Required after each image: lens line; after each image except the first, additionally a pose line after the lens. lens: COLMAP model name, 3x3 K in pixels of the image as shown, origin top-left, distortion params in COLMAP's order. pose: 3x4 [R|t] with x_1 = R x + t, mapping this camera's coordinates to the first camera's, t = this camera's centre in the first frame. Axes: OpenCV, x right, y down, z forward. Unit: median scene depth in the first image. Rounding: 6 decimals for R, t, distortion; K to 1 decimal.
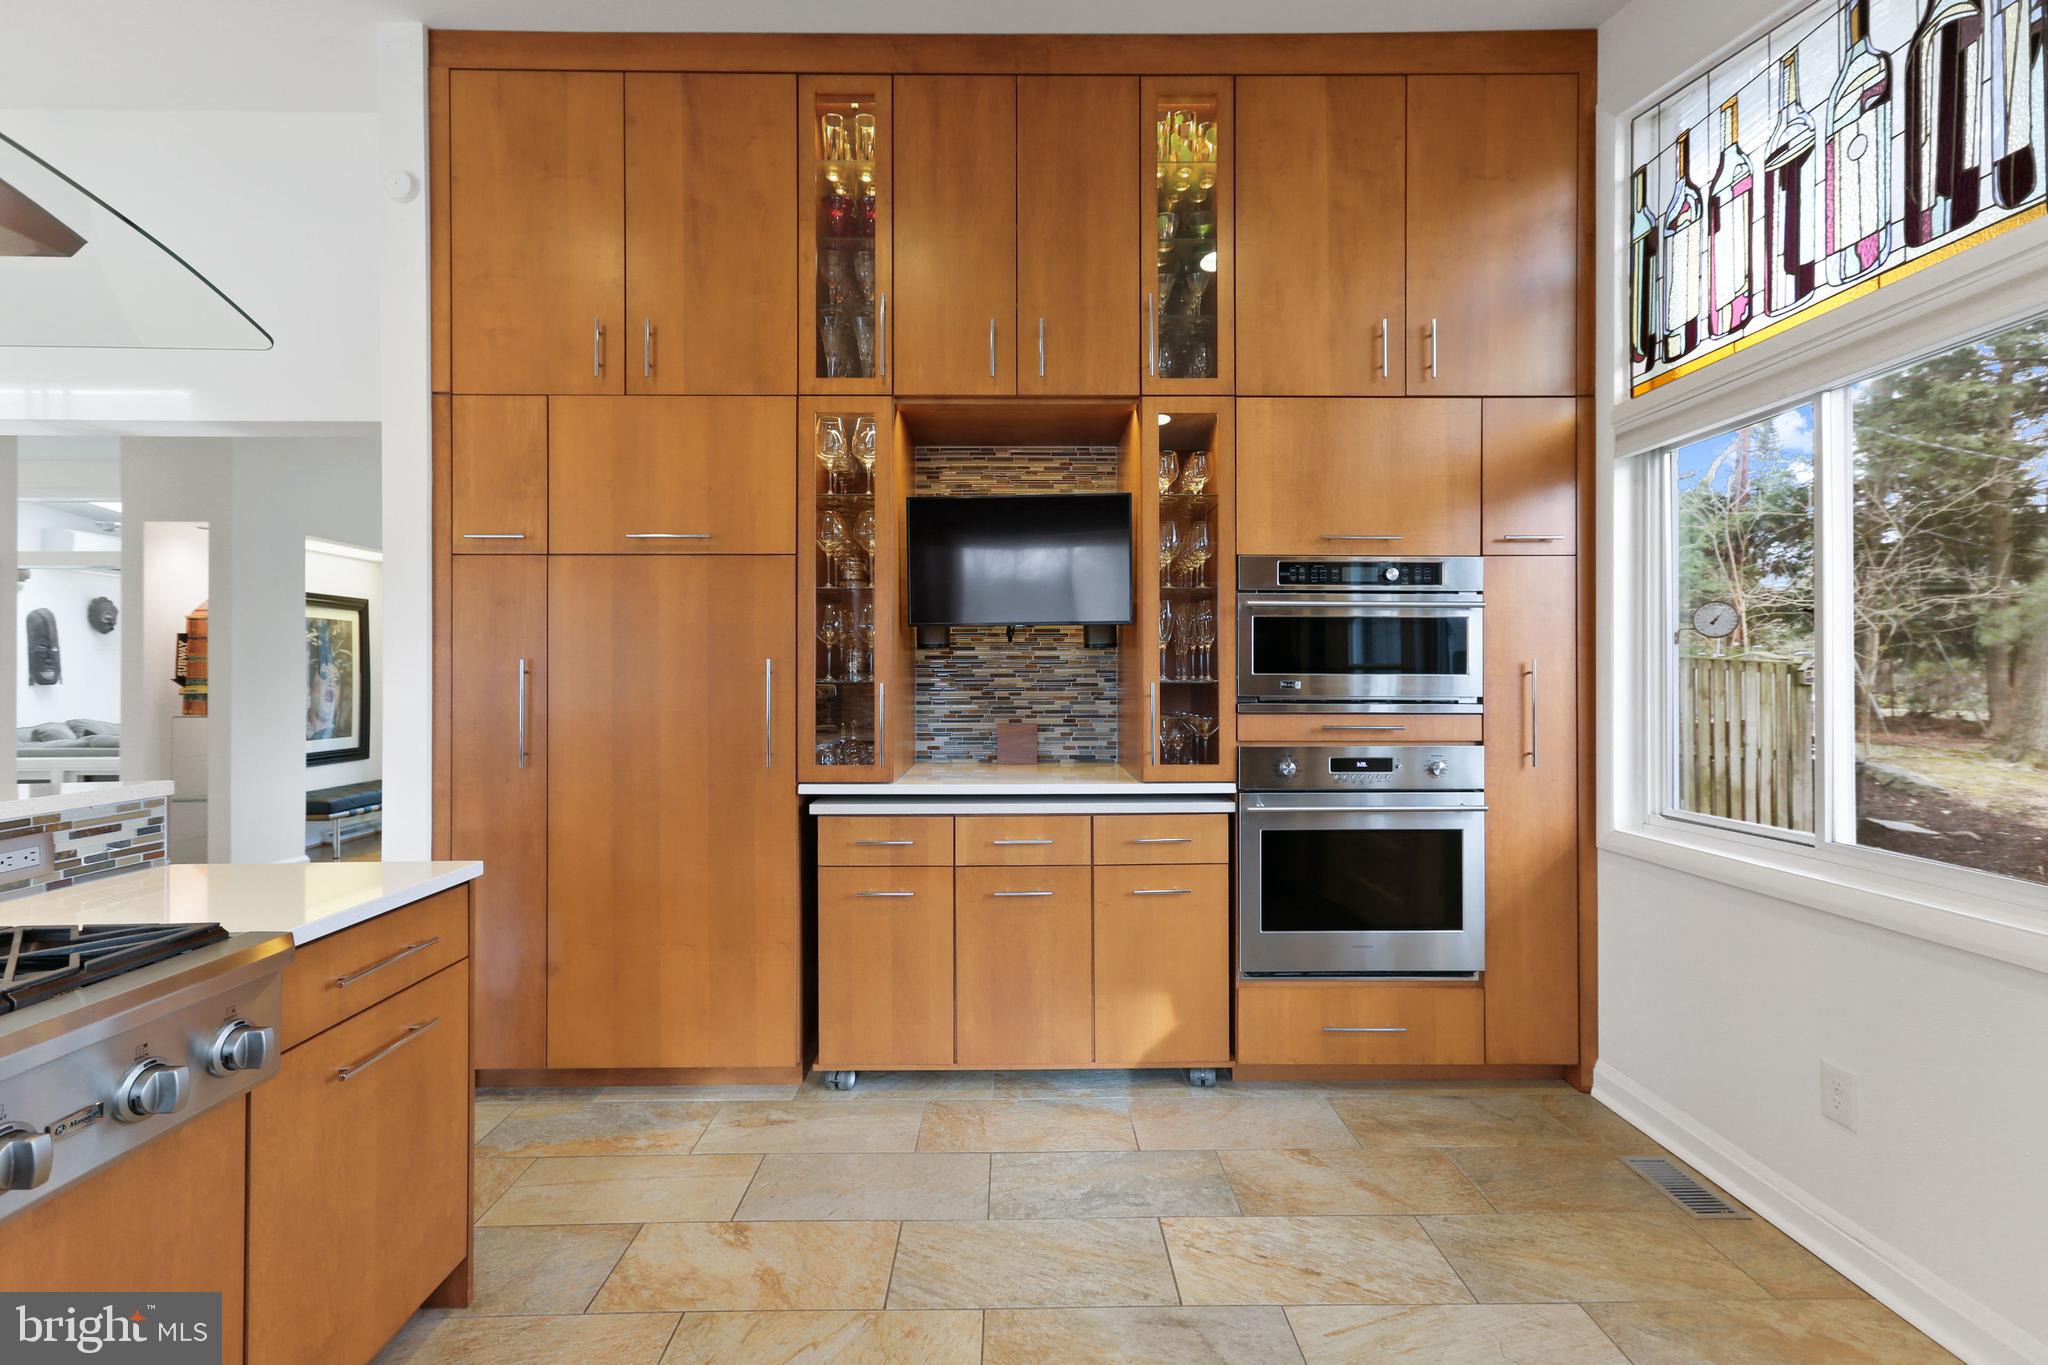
lens RADIAL K [[922.8, 0, 1018.3], [0, 922.8, 668.9], [0, 0, 1]] dist [0.000721, 0.006714]
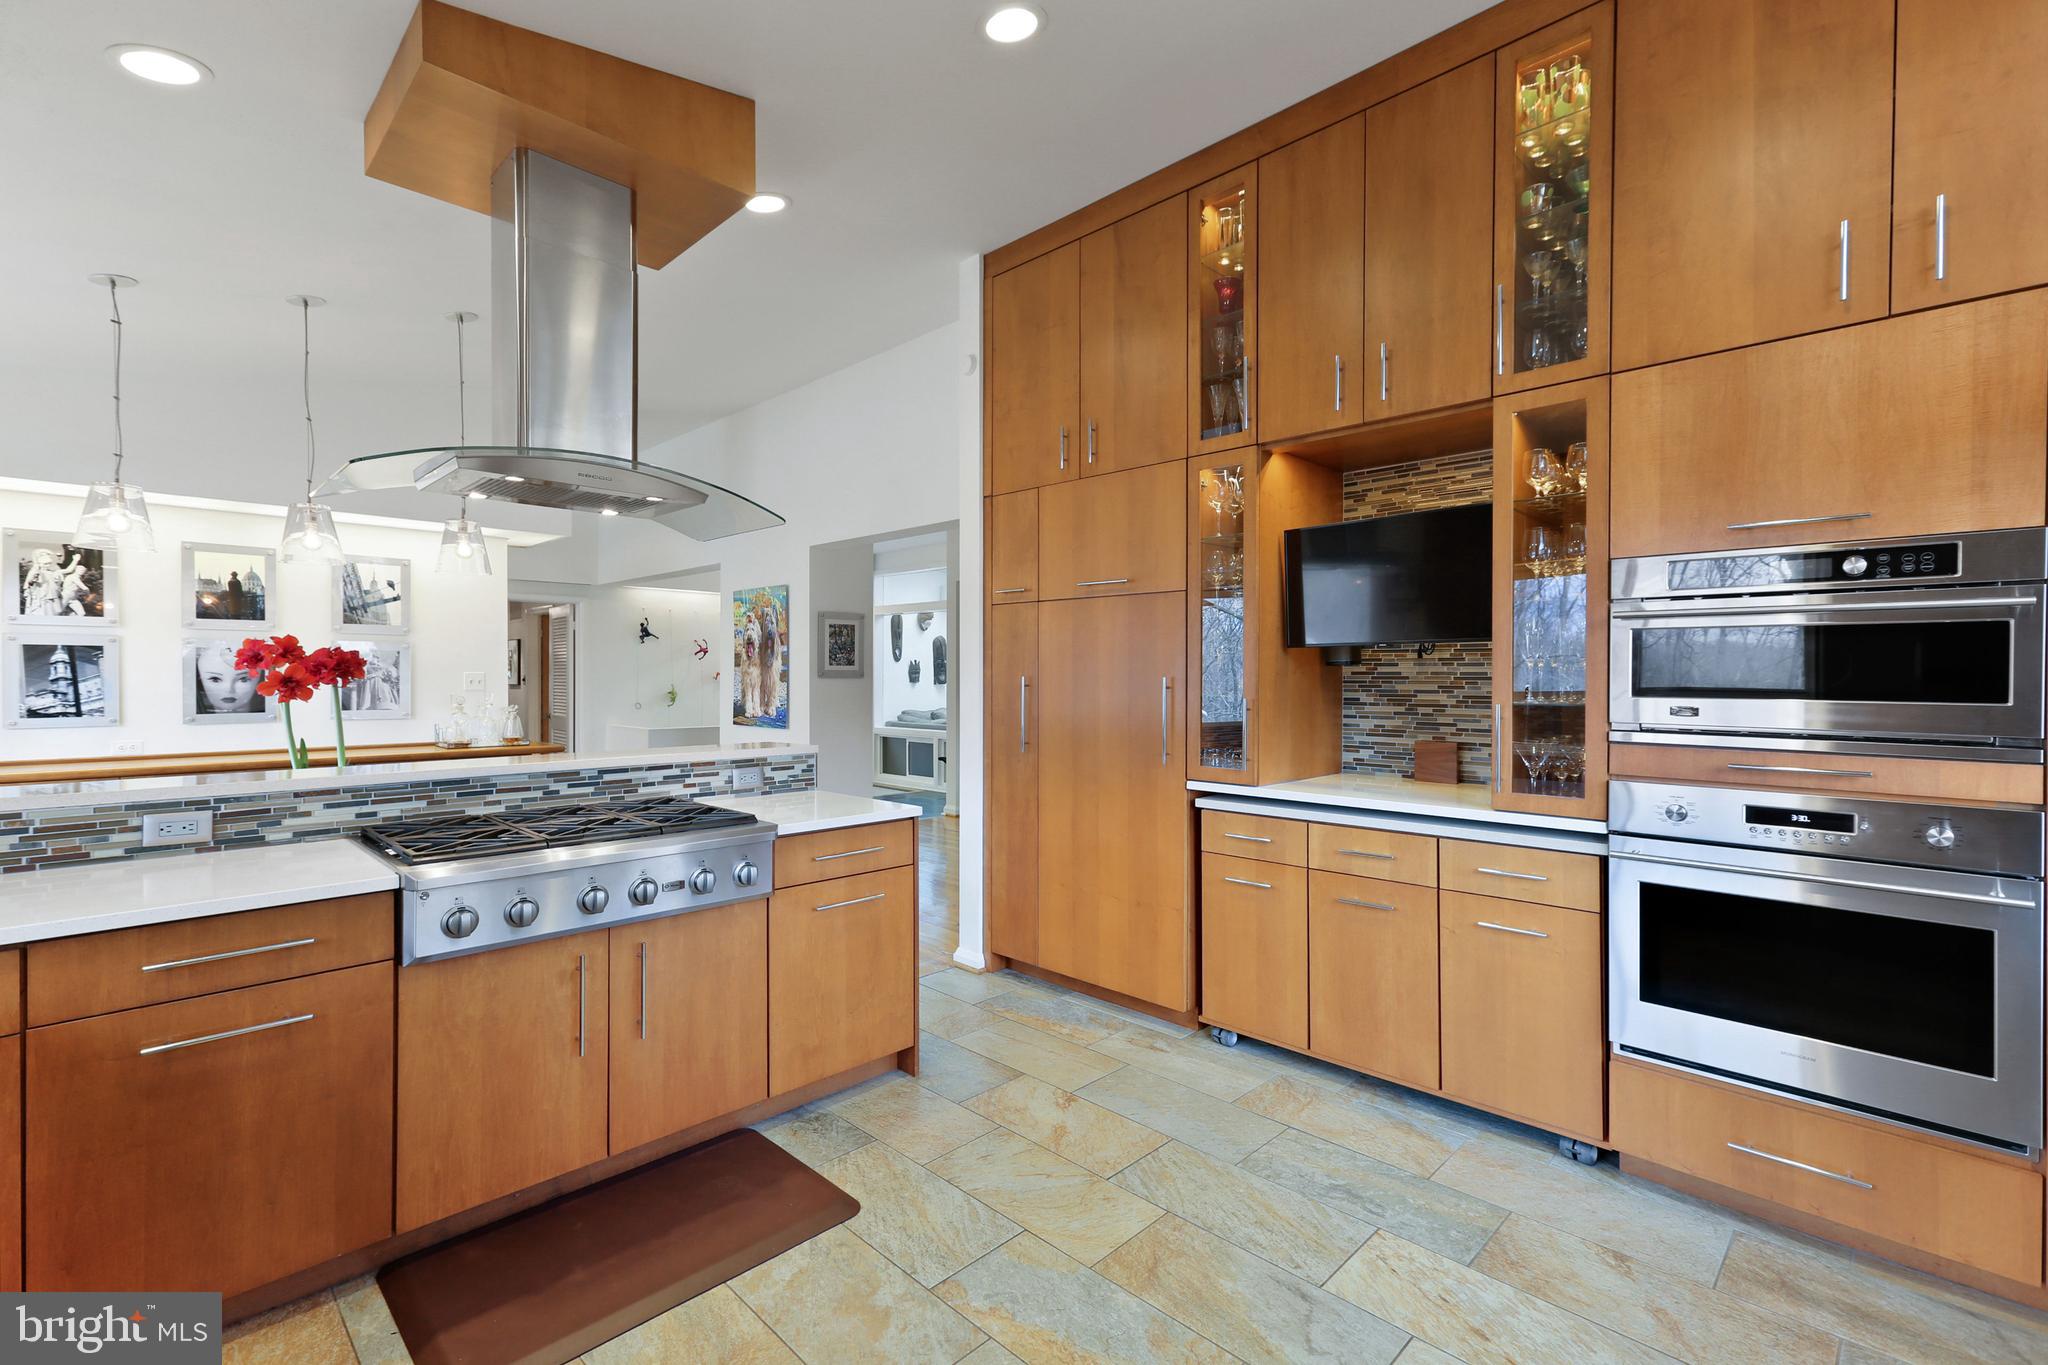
lens RADIAL K [[914.3, 0, 1023.3], [0, 914.3, 679.6], [0, 0, 1]] dist [0.000329, 0.012921]
pose [[0.701490, 0.006765, -0.712648, 0.463383], [0.001147, 0.999943, 0.010621, -0.020150], [0.712679, -0.008268, 0.701442, 0.007518]]
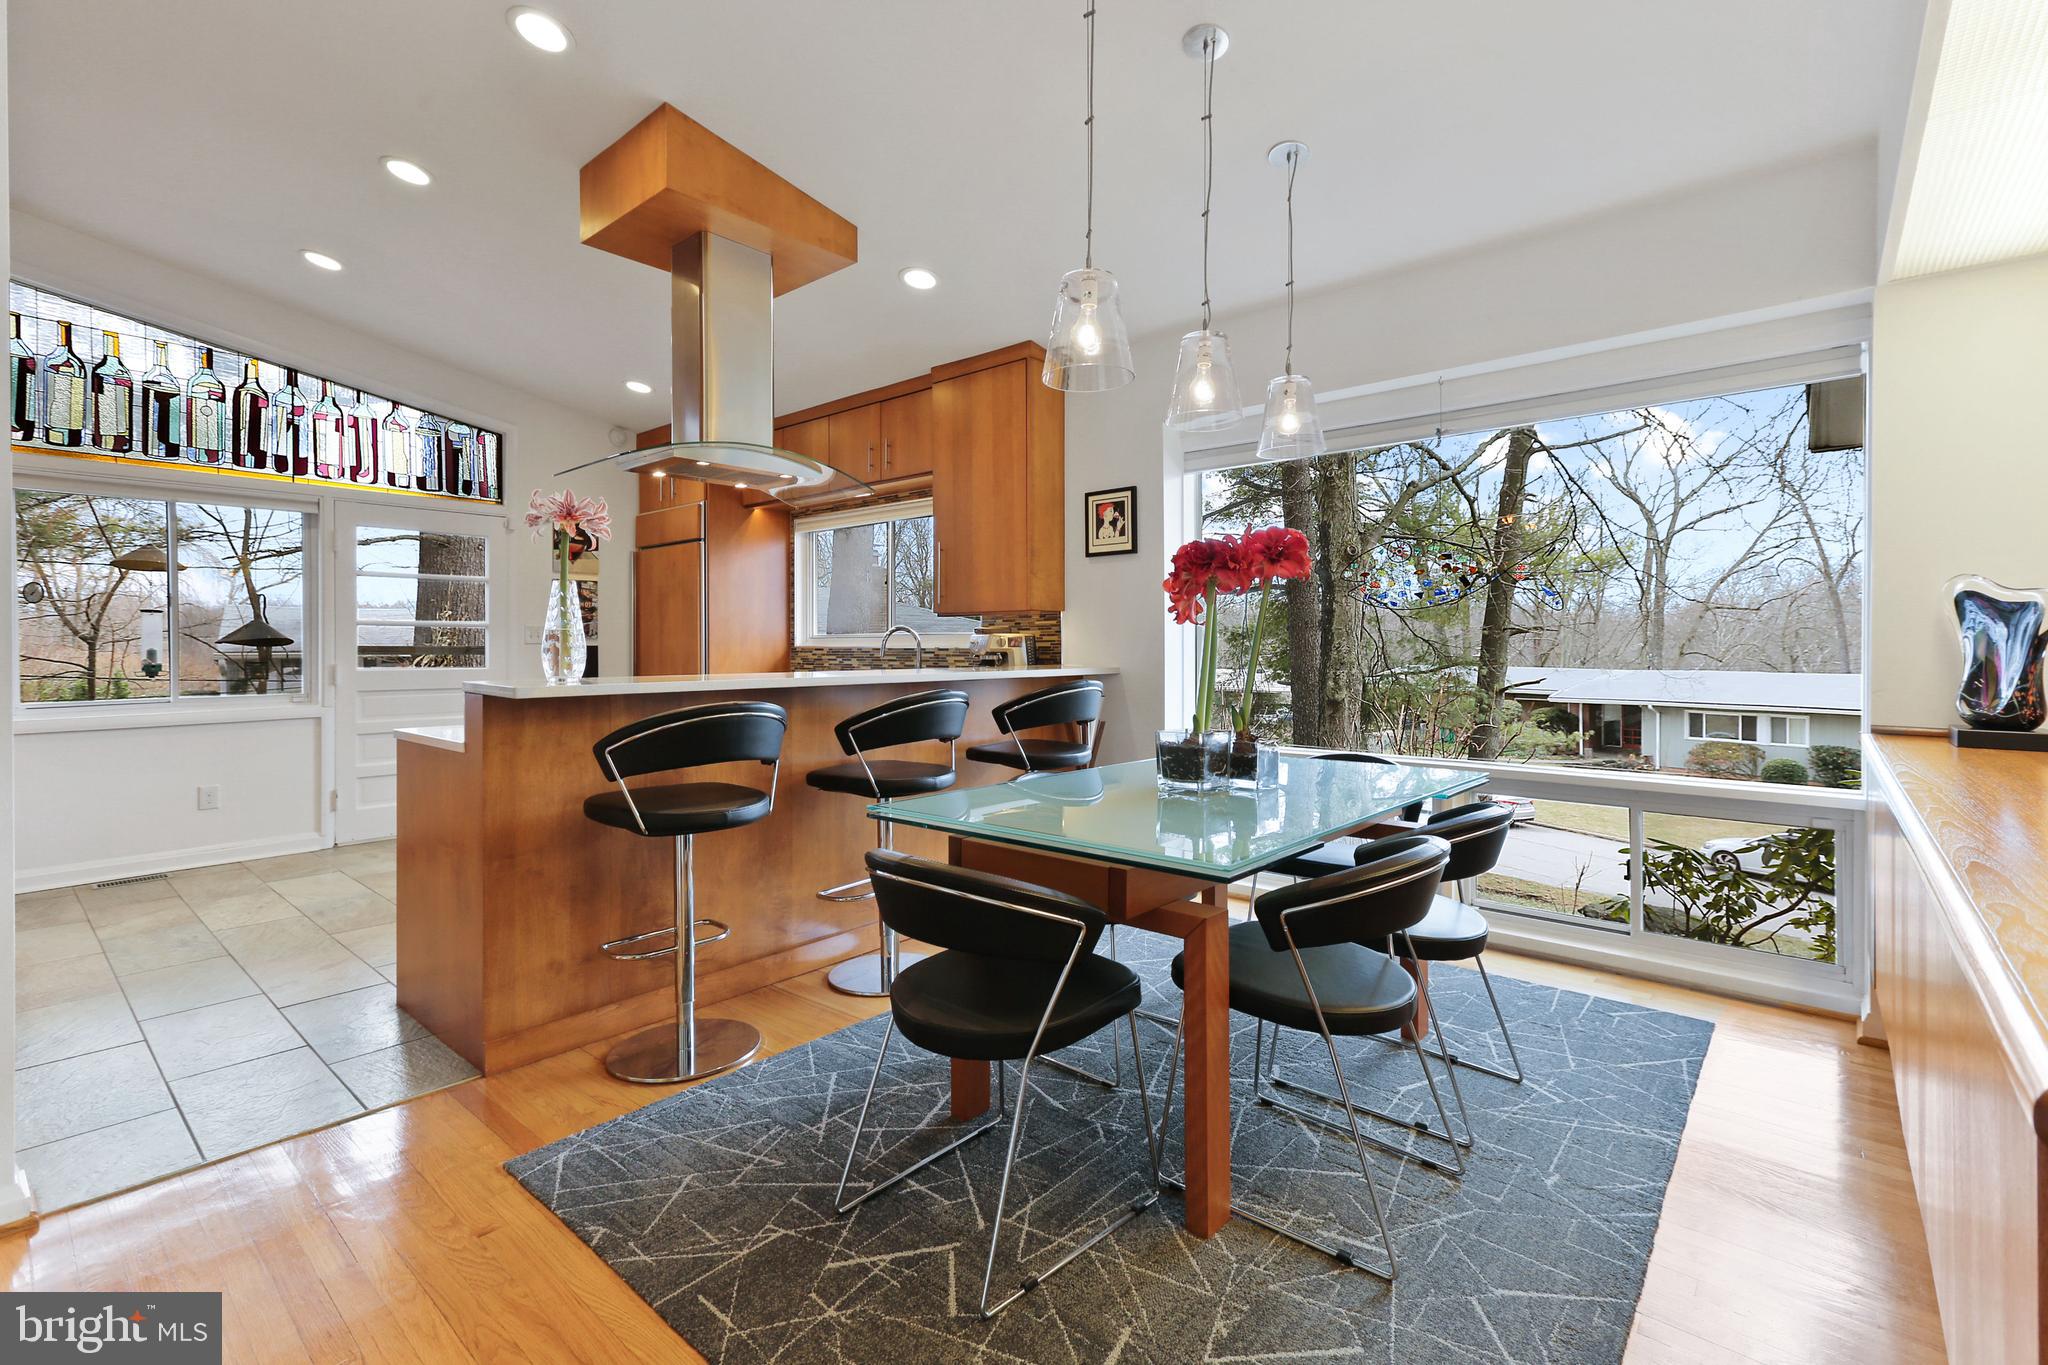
lens RADIAL K [[898.9, 0, 1004.8], [0, 898.9, 644.8], [0, 0, 1]] dist [0.029403, -0.004749]
pose [[-0.745512, 0.003512, 0.666483, -1.634494], [0.001022, 0.999991, -0.004126, 0.049031], [-0.666491, -0.002394, -0.745509, 1.005498]]
